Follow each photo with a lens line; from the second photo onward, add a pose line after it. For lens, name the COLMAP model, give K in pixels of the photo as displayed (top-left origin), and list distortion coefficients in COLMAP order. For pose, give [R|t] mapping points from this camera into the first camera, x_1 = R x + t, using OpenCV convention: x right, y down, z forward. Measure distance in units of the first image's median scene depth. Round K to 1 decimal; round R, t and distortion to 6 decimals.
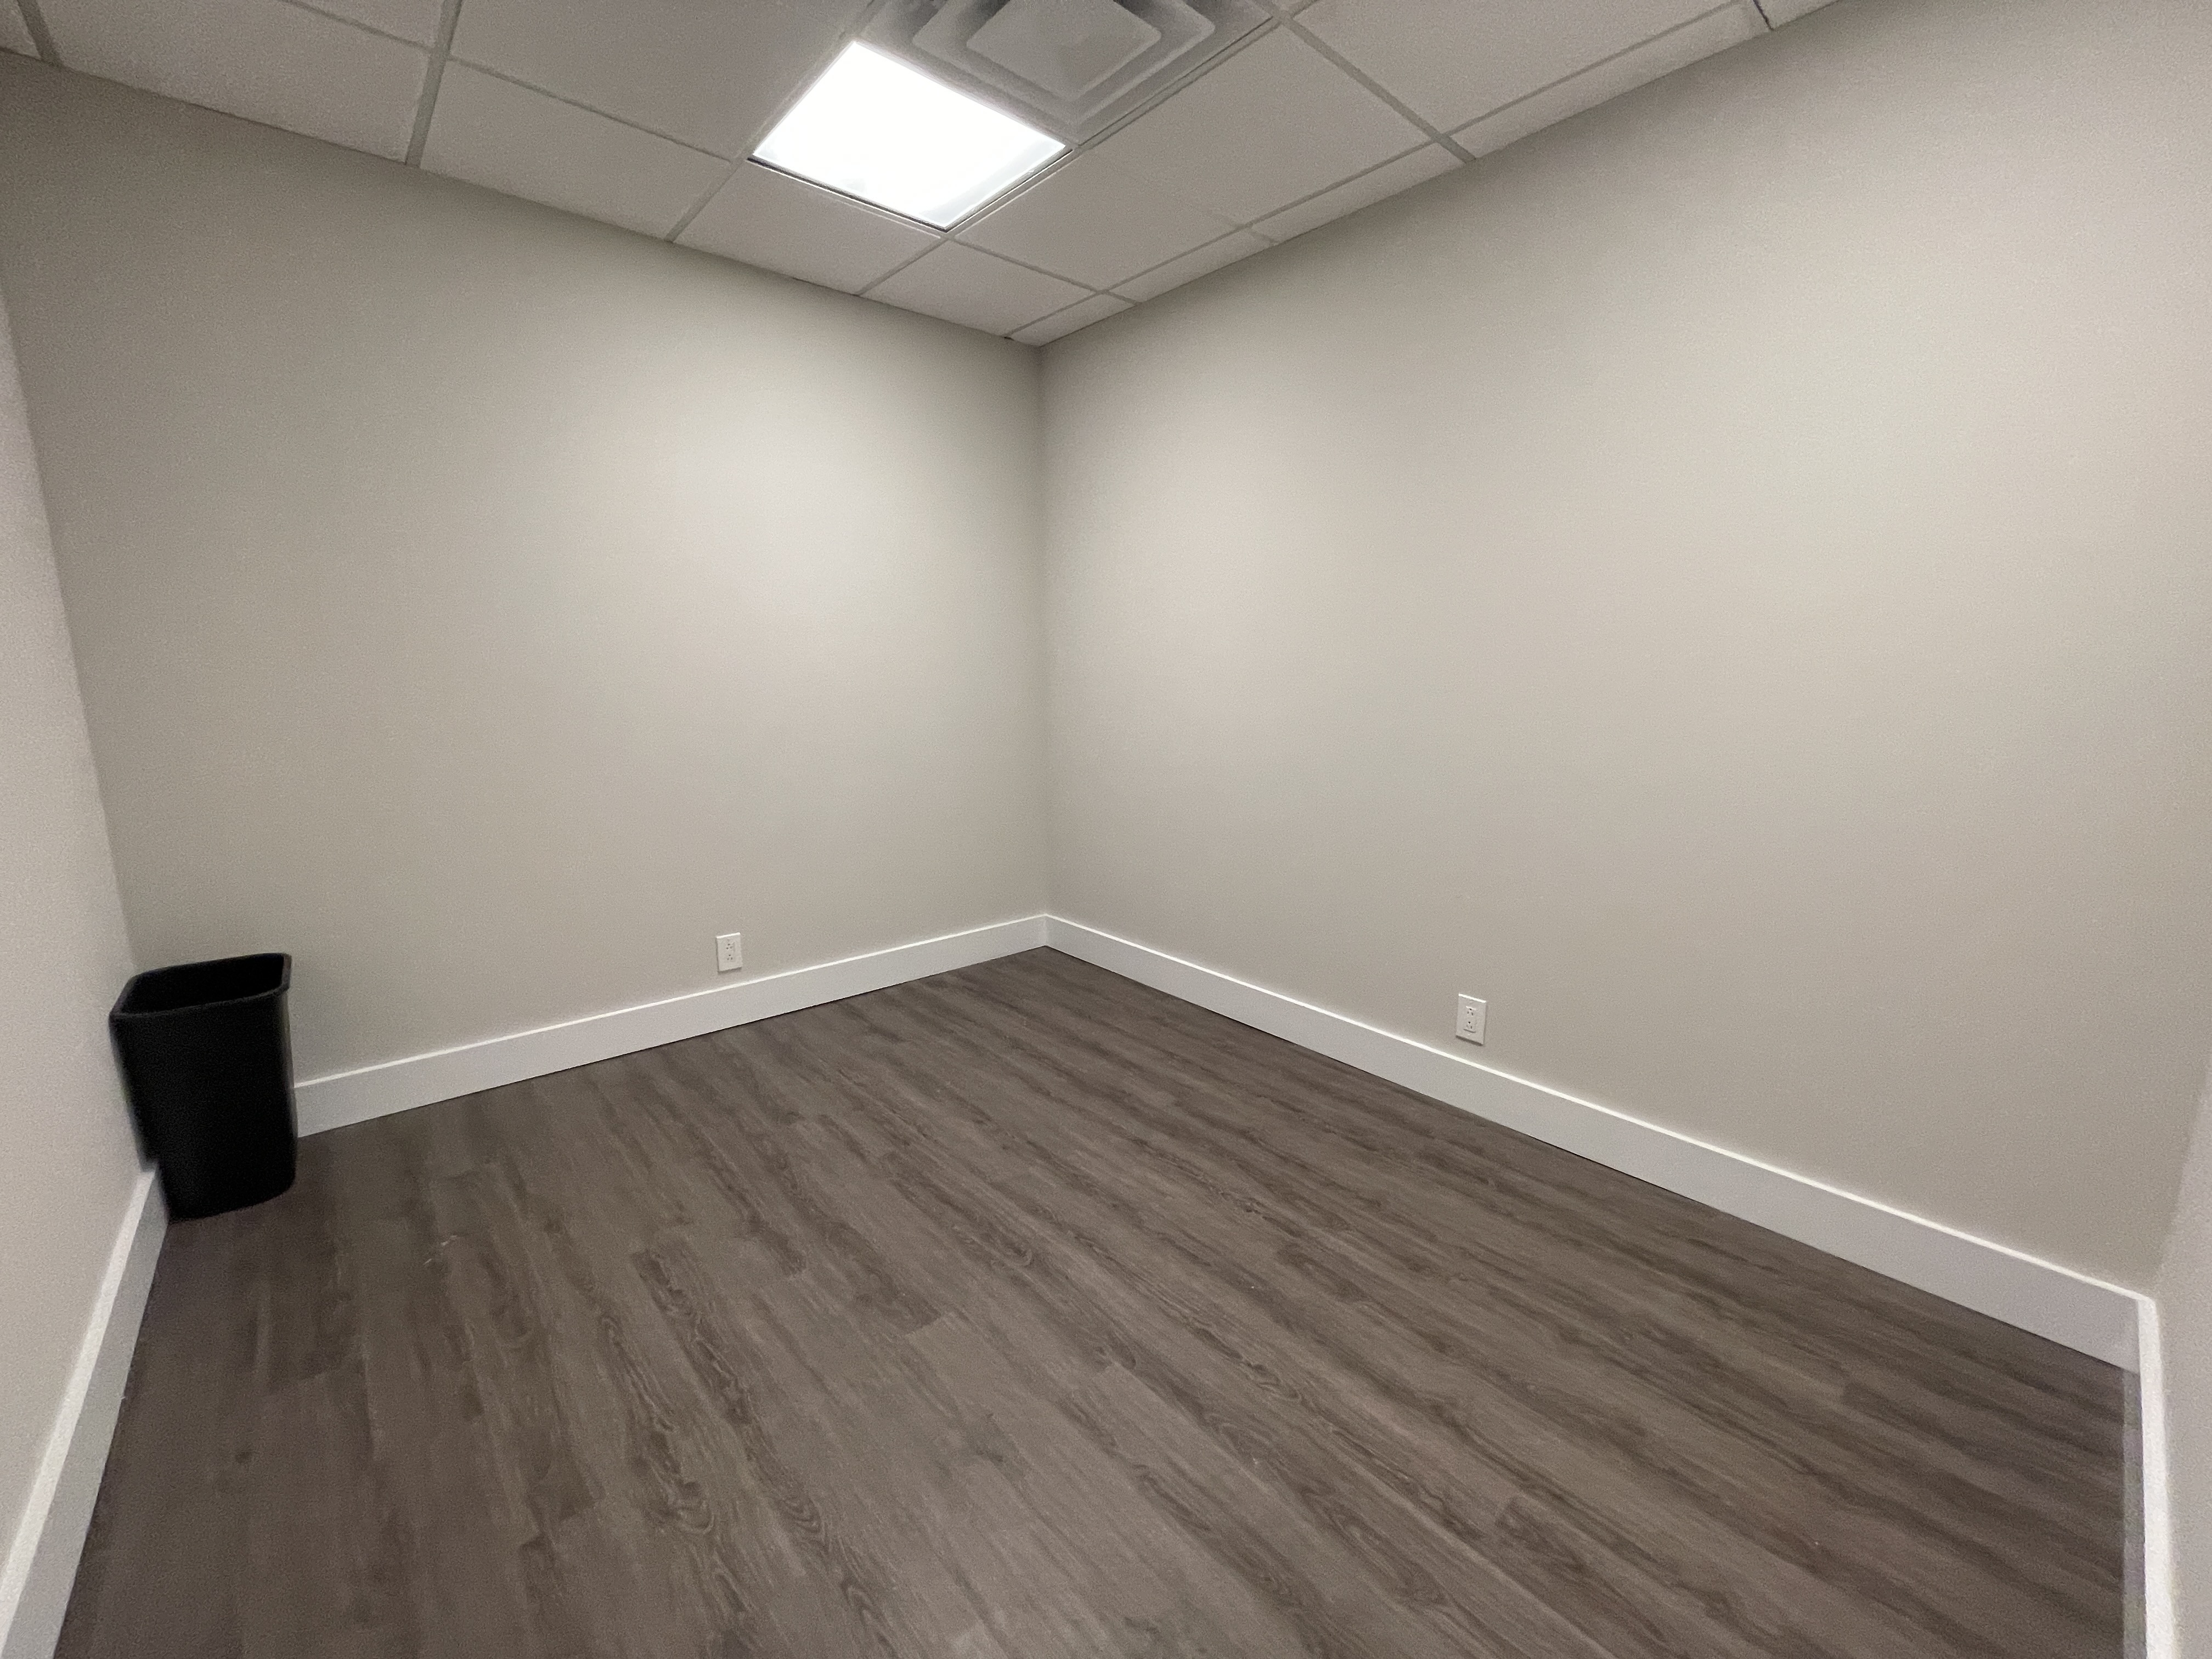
lens RADIAL K [[898.7, 0, 1105.3], [0, 898.7, 818.0], [0, 0, 1]] dist [-0.000541, 0.000223]
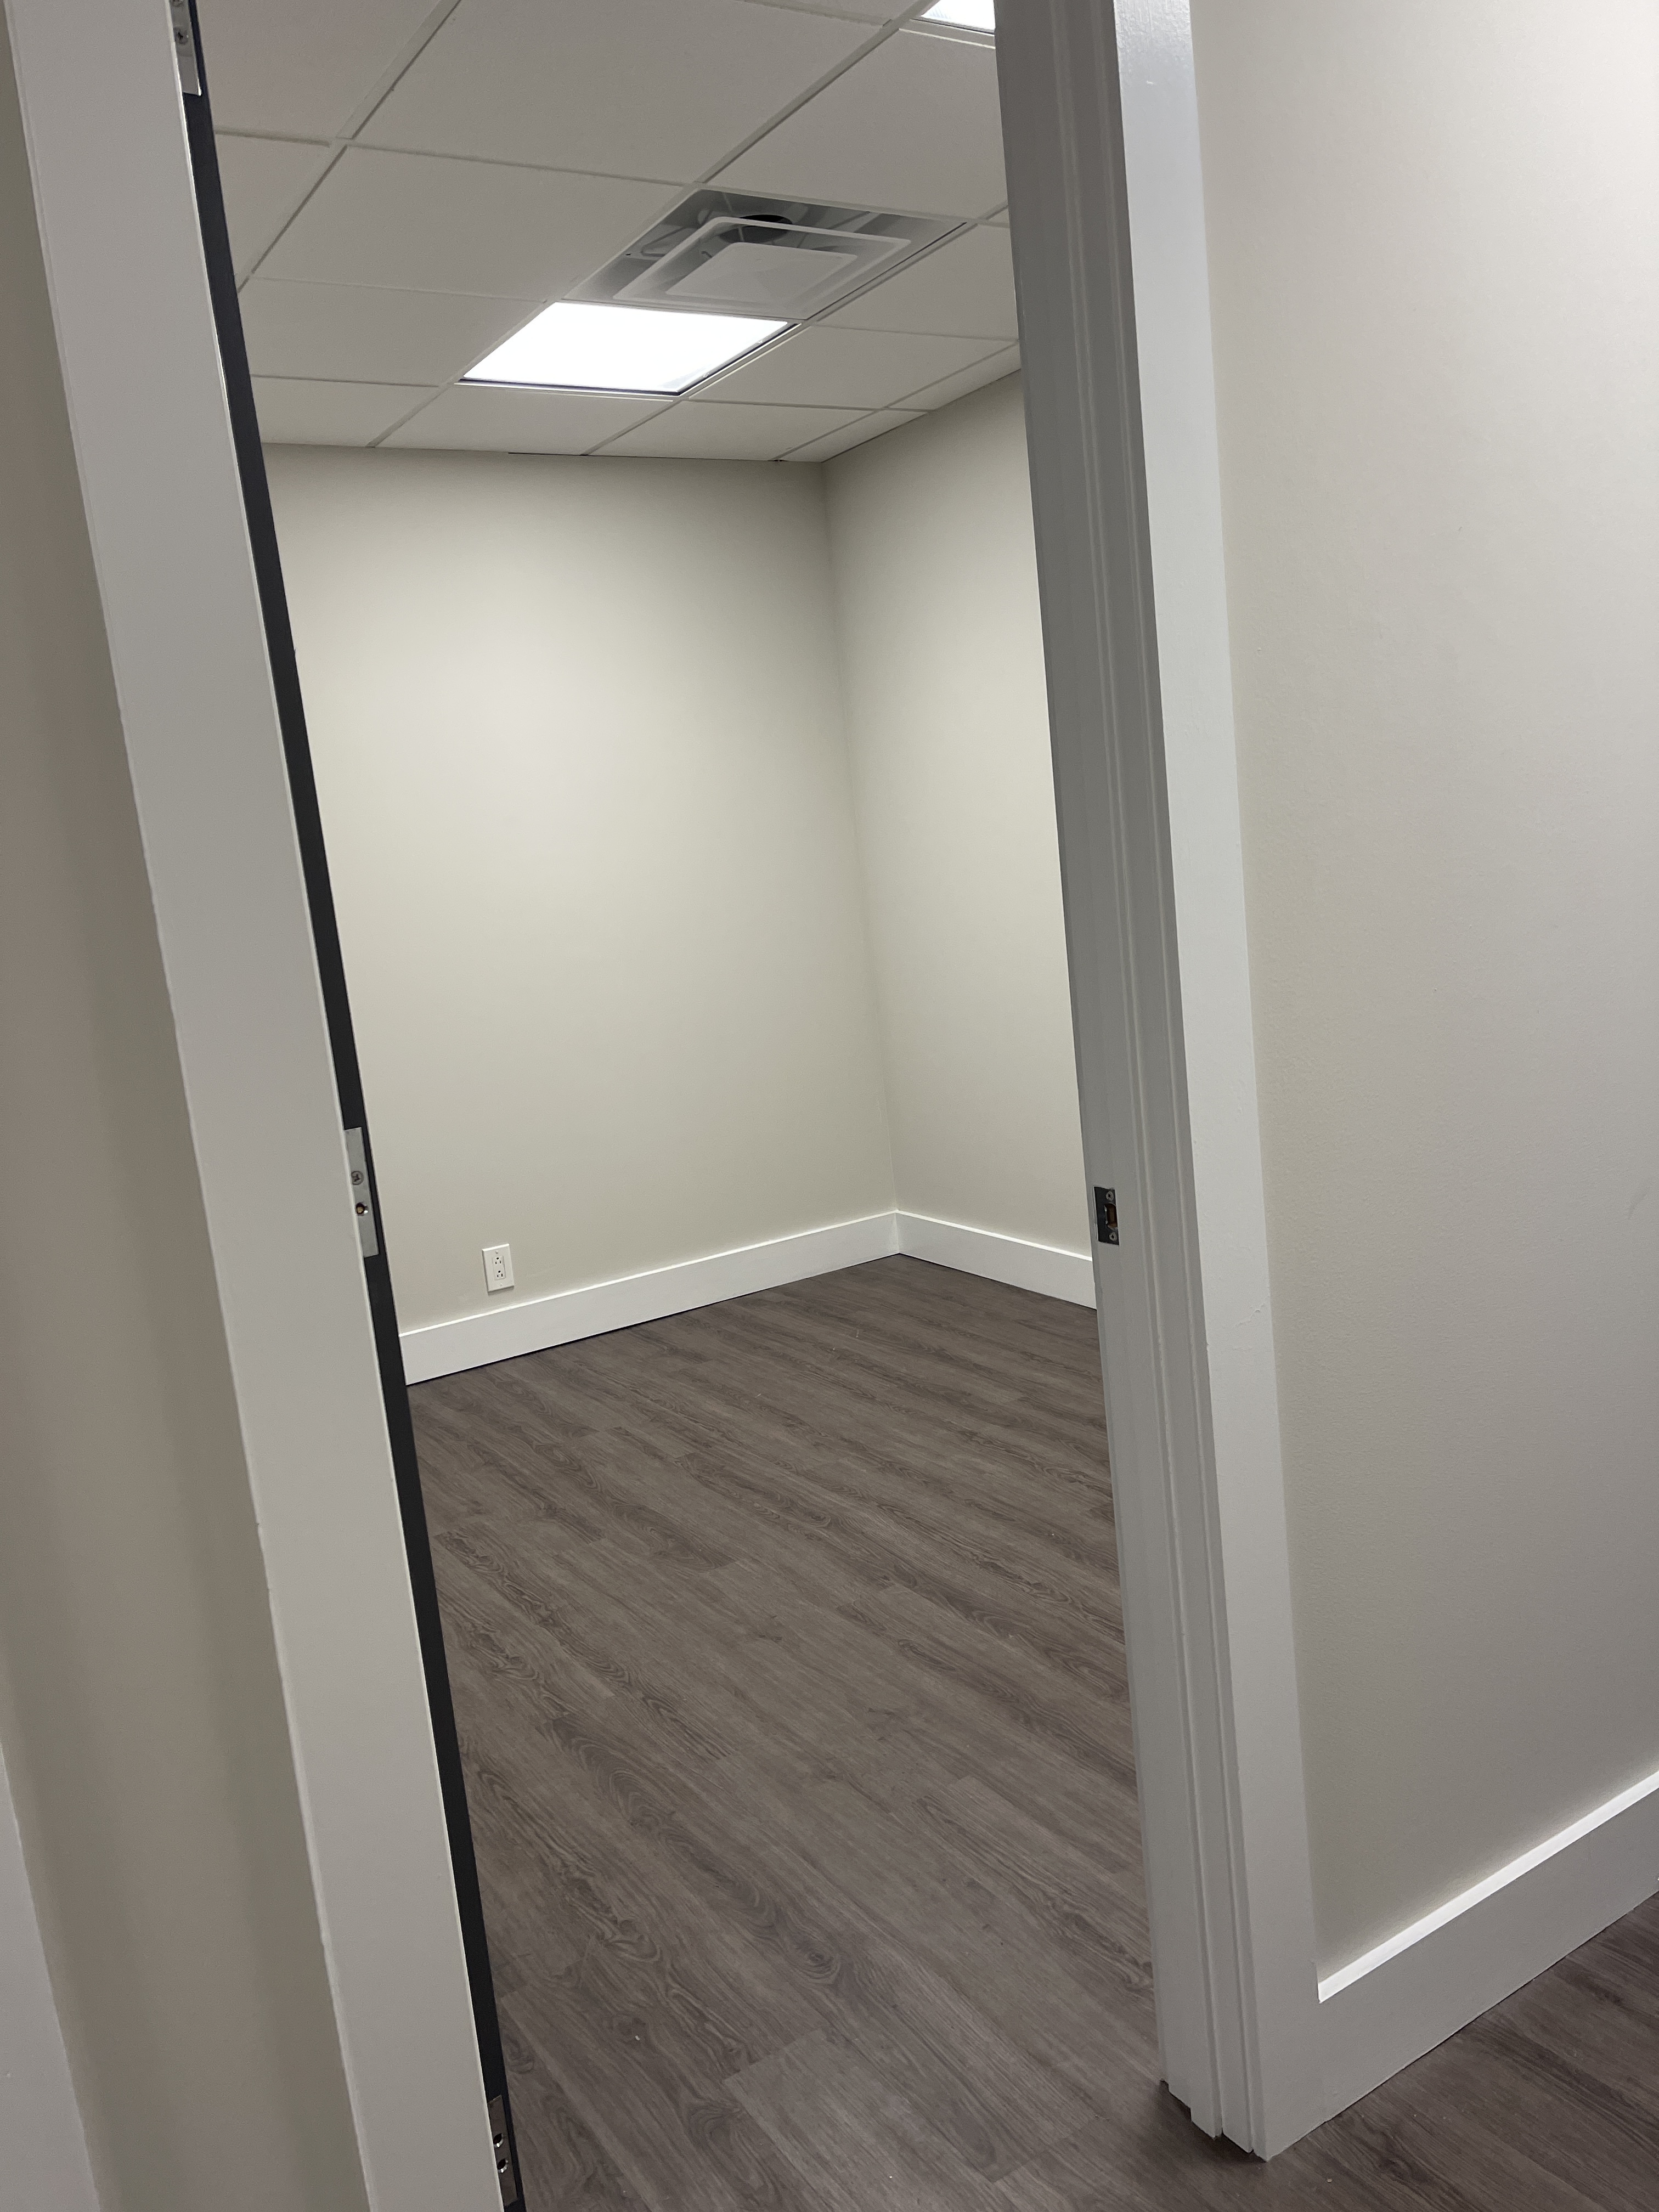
lens RADIAL K [[1668.8, 0, 831.9], [0, 1668.8, 1111.5], [0, 0, 1]] dist [0.058462, 0.000328]
pose [[0.982112, -0.074804, -0.172802, 0.218118], [0.074867, 0.997174, -0.006164, 0.052414], [0.172775, -0.006883, 0.984937, -0.631989]]
